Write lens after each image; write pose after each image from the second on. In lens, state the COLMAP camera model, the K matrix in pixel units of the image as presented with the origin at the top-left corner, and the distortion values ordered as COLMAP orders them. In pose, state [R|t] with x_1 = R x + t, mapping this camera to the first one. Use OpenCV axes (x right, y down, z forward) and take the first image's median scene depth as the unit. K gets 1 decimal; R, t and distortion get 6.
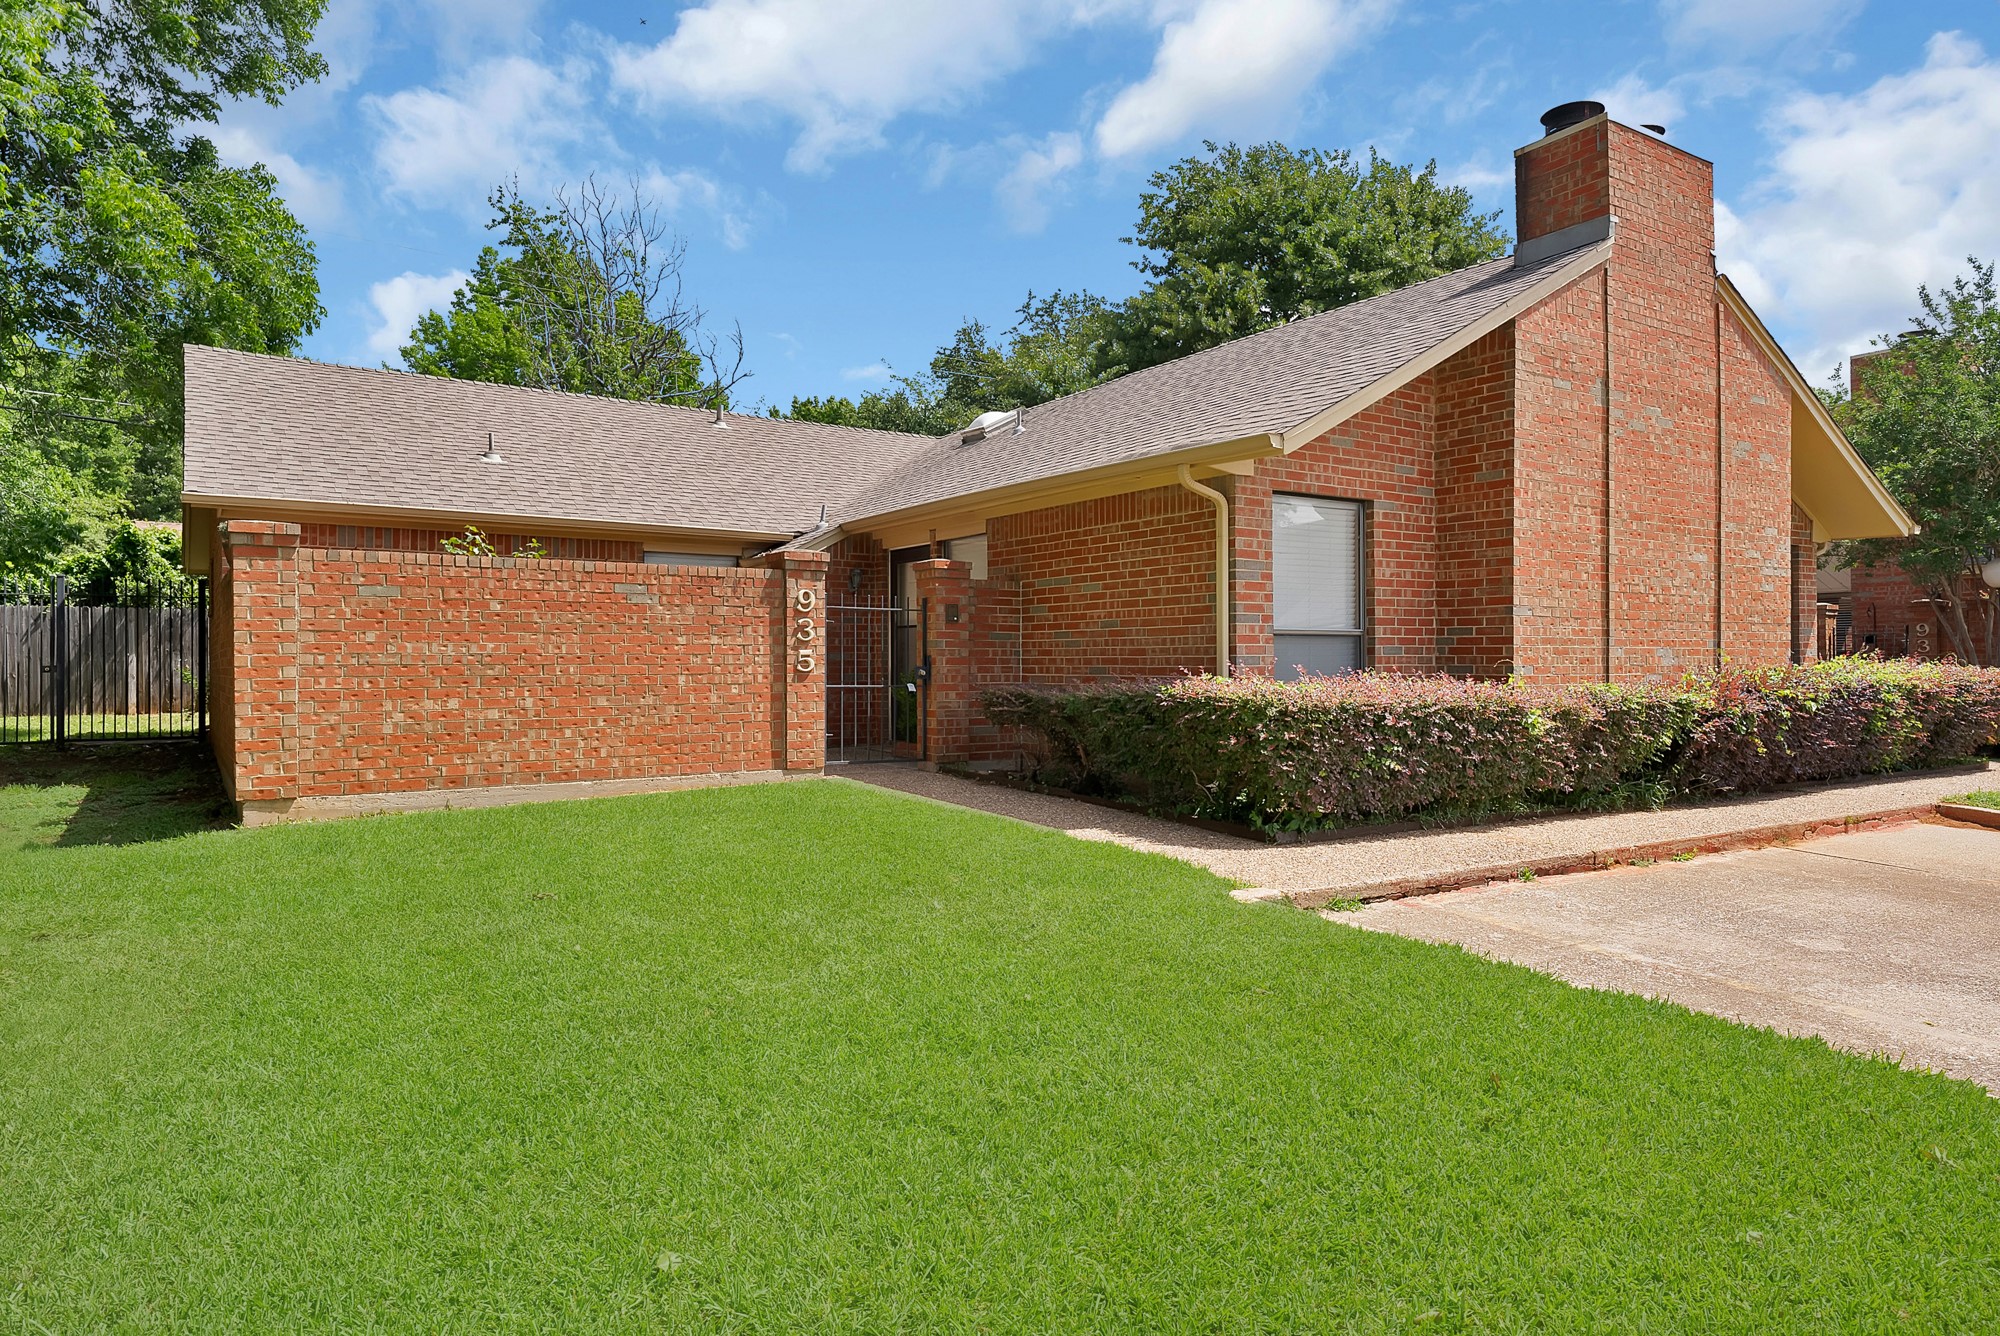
lens RADIAL K [[1187.5, 0, 1000.4], [0, 1187.5, 660.6], [0, 0, 1]] dist [0.025013, 0.001328]
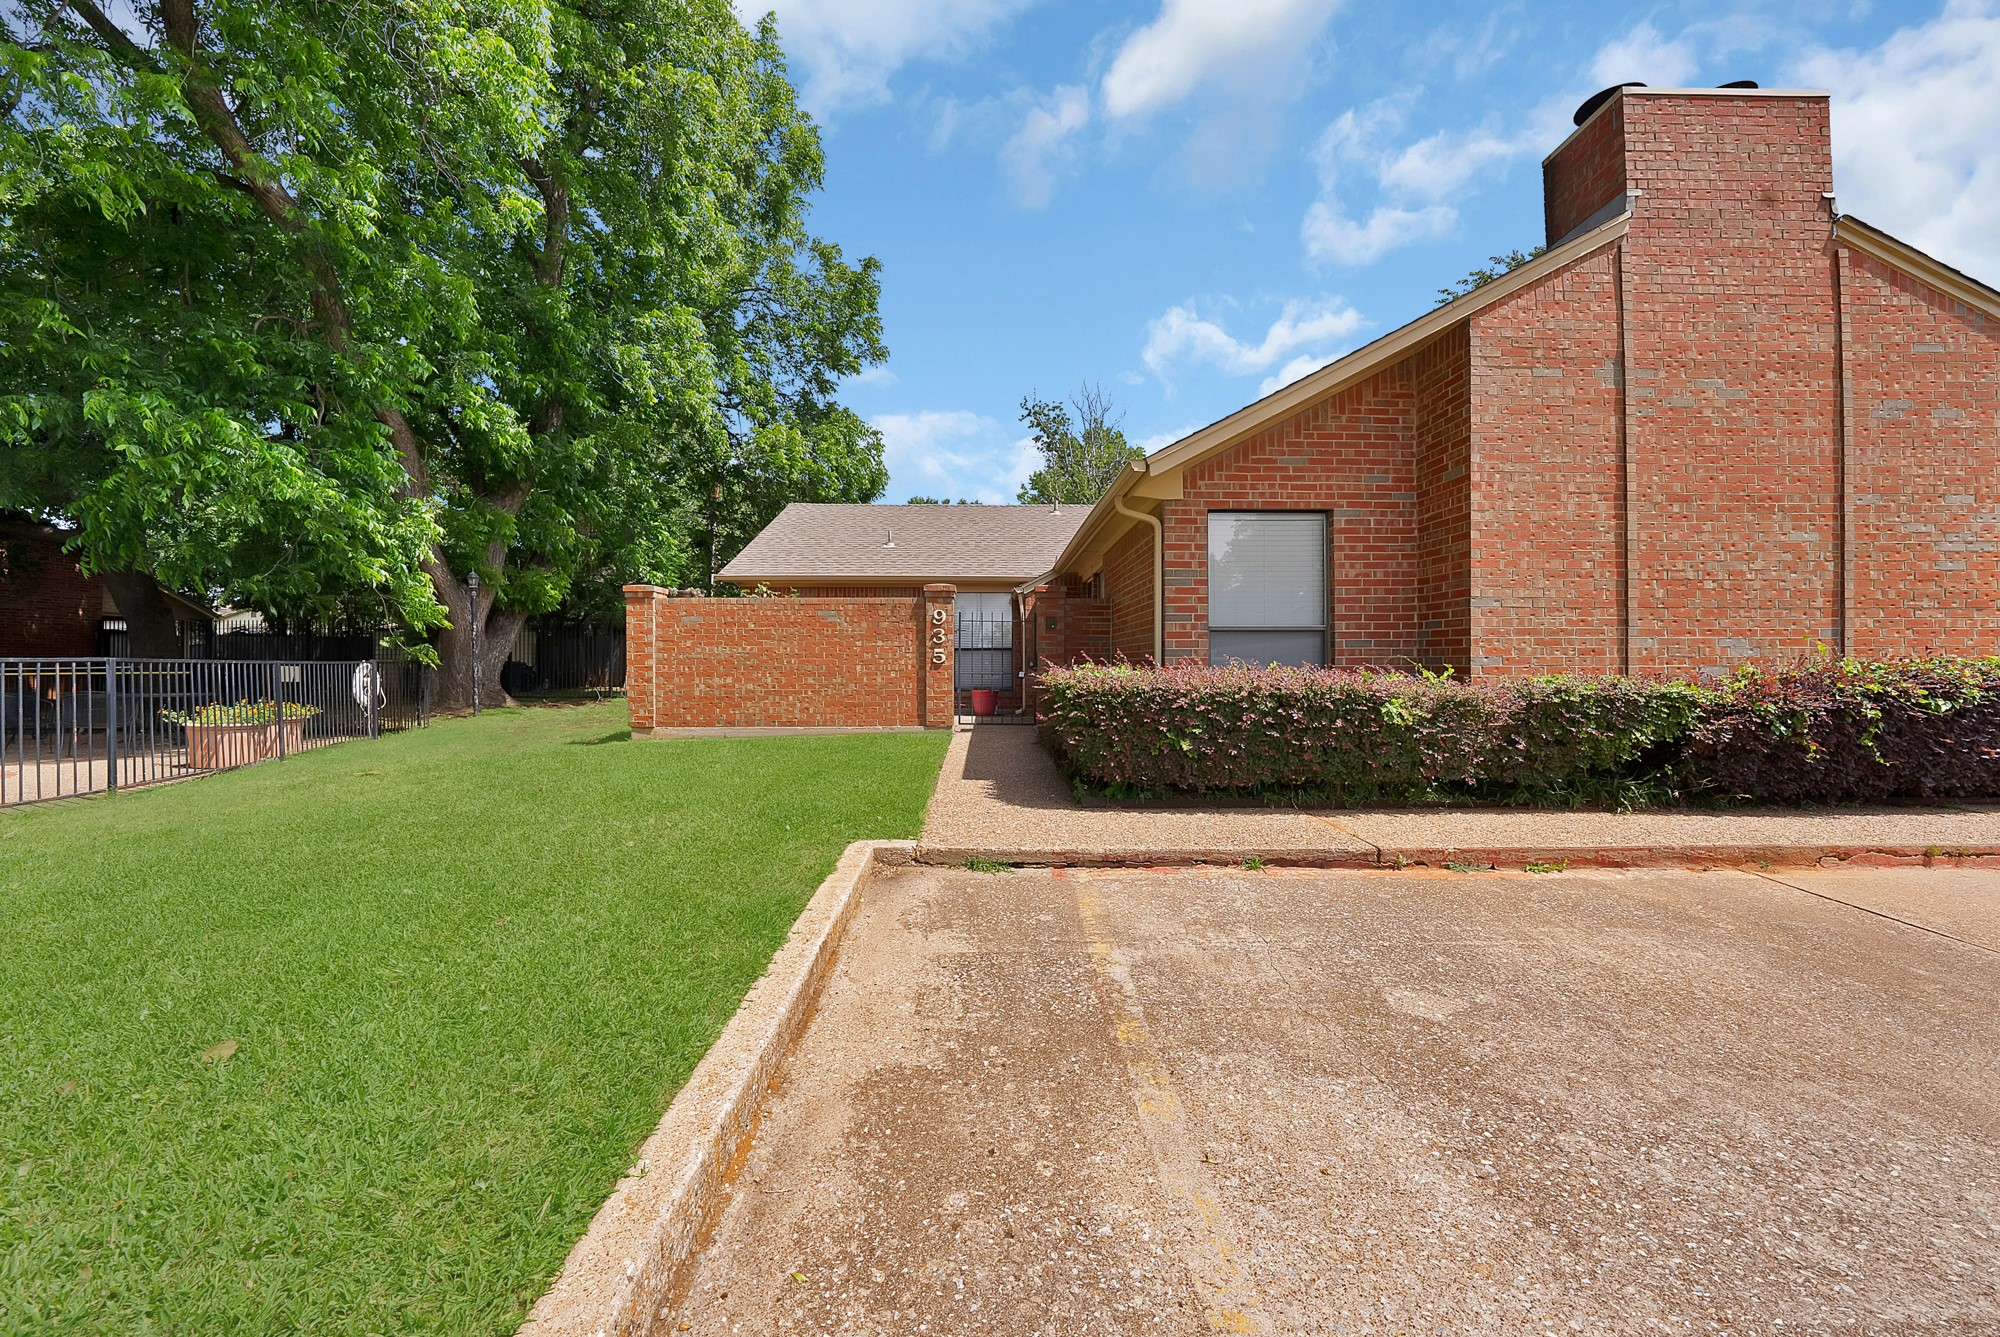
lens RADIAL K [[712.7, 0, 996.5], [0, 712.7, 661.6], [0, 0, 1]] dist [-0.028615, 0.007097]
pose [[0.842960, -0.001394, -0.537974, 0.401438], [0.000942, 0.999999, -0.001114, 0.008529], [0.537975, 0.000432, 0.842961, 0.269389]]
